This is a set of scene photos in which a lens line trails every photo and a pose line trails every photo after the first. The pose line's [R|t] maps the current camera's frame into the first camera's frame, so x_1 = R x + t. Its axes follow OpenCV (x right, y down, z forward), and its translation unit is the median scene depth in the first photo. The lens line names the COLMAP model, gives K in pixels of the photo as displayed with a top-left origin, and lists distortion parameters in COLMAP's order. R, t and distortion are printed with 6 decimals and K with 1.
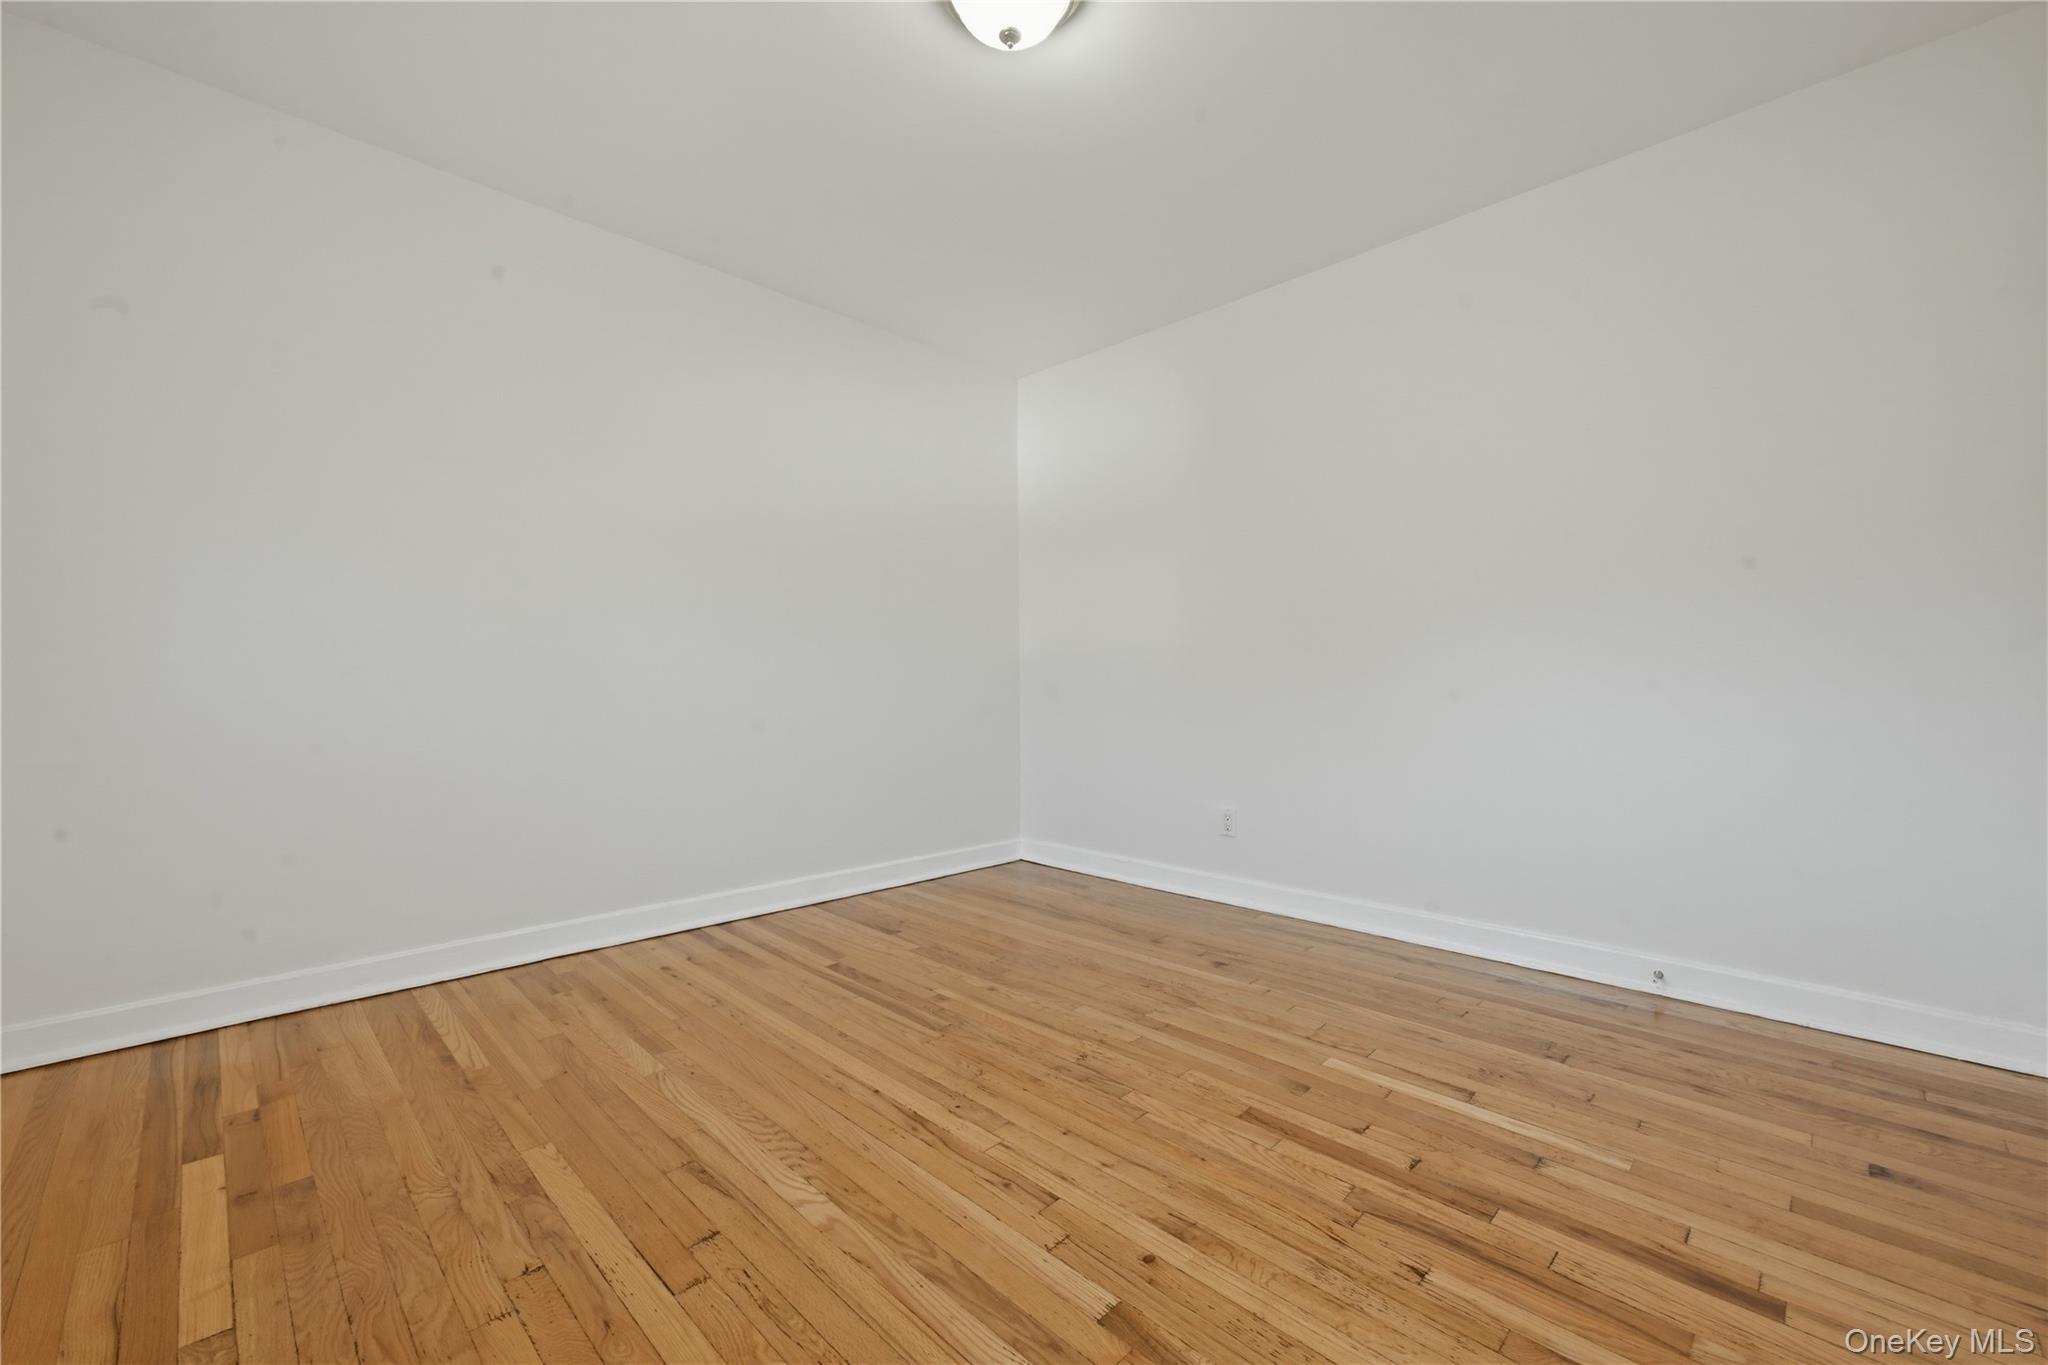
lens RADIAL K [[831.6, 0, 1023.5], [0, 831.6, 689.1], [0, 0, 1]] dist [-0.001668, -0.000177]
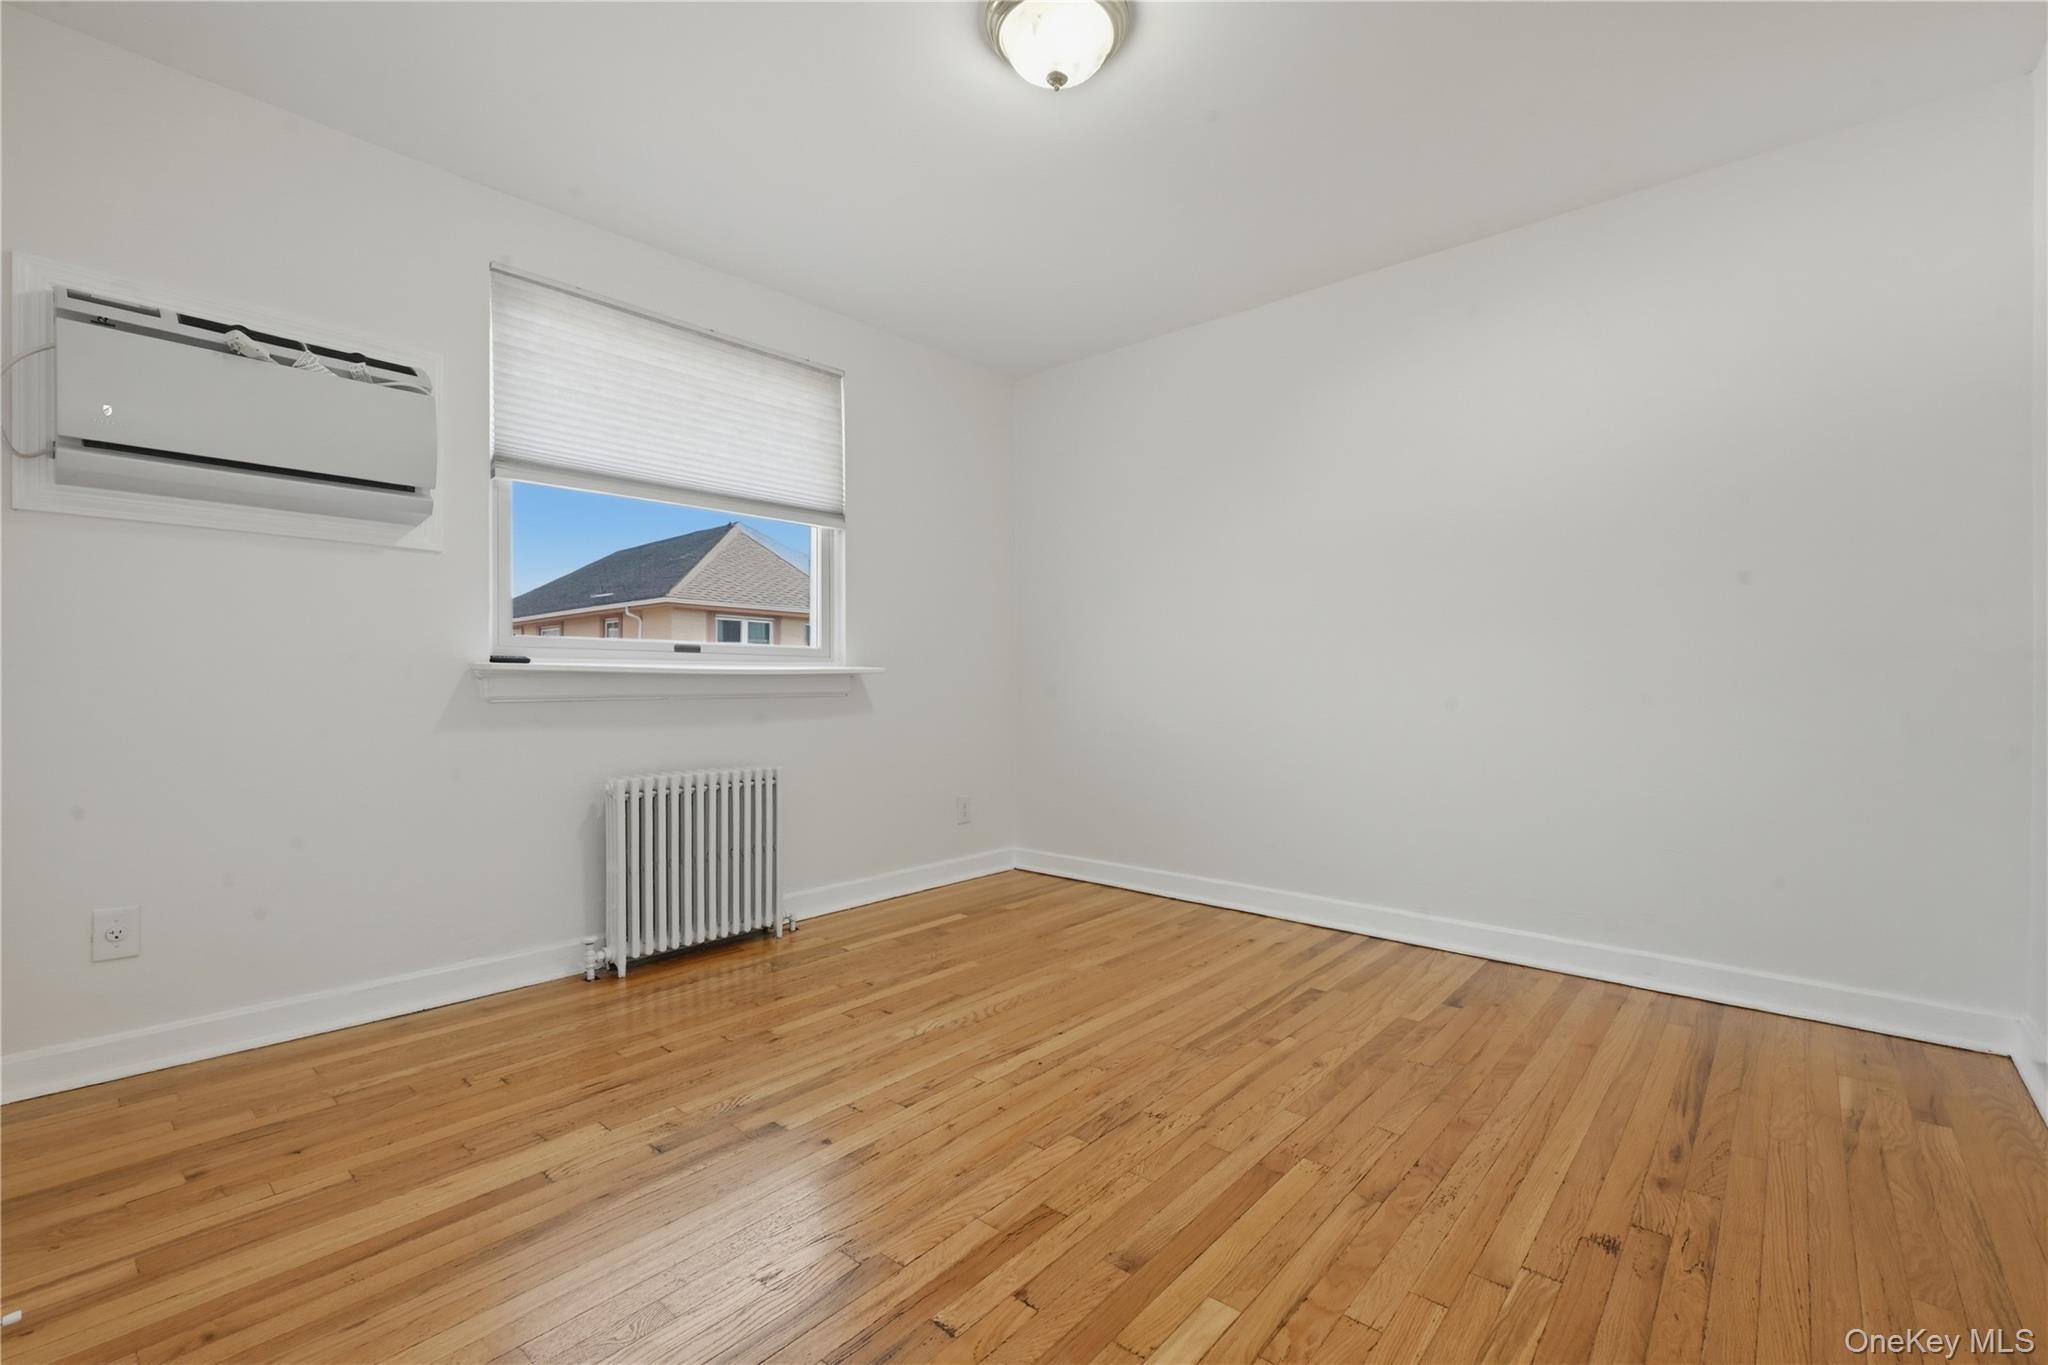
lens RADIAL K [[878.8, 0, 1003.1], [0, 878.8, 679.9], [0, 0, 1]] dist [-0.000530, 0.000150]
pose [[0.046943, -0.007210, -0.998872, 0.951347], [-0.009361, 0.999927, -0.007657, -0.012804], [0.998854, 0.009710, 0.046872, 0.747291]]
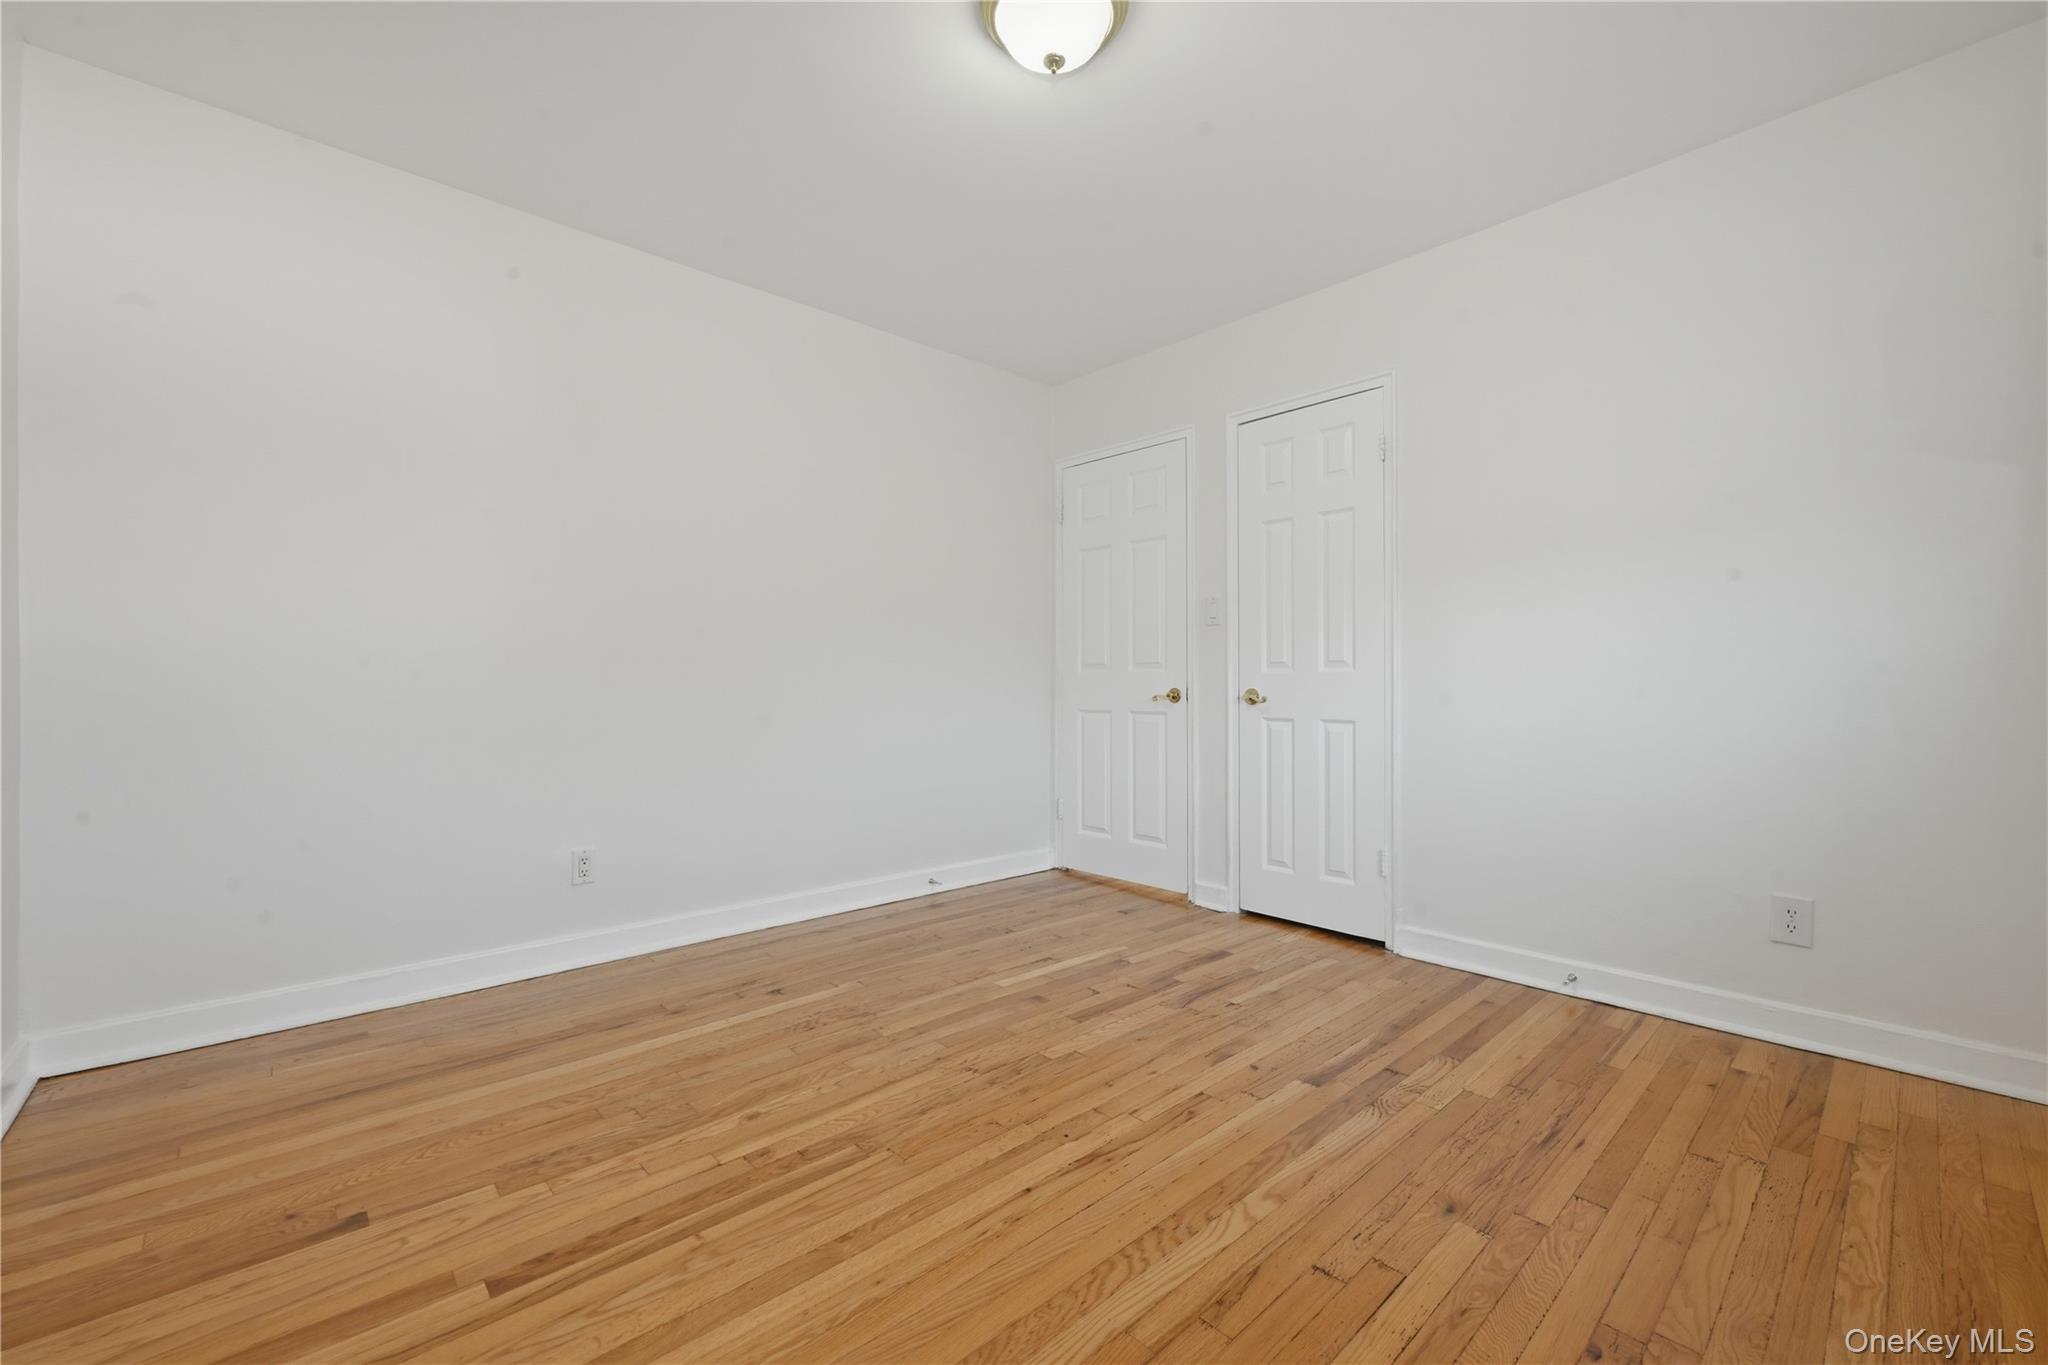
lens RADIAL K [[842.1, 0, 1024.0], [0, 842.1, 682.5], [0, 0, 1]] dist [0.000329, -0.000033]
pose [[0.035947, 0.008413, 0.999318, -0.895015], [0.009679, 0.999915, -0.008766, -0.013260], [-0.999307, 0.009987, 0.035862, 0.849336]]
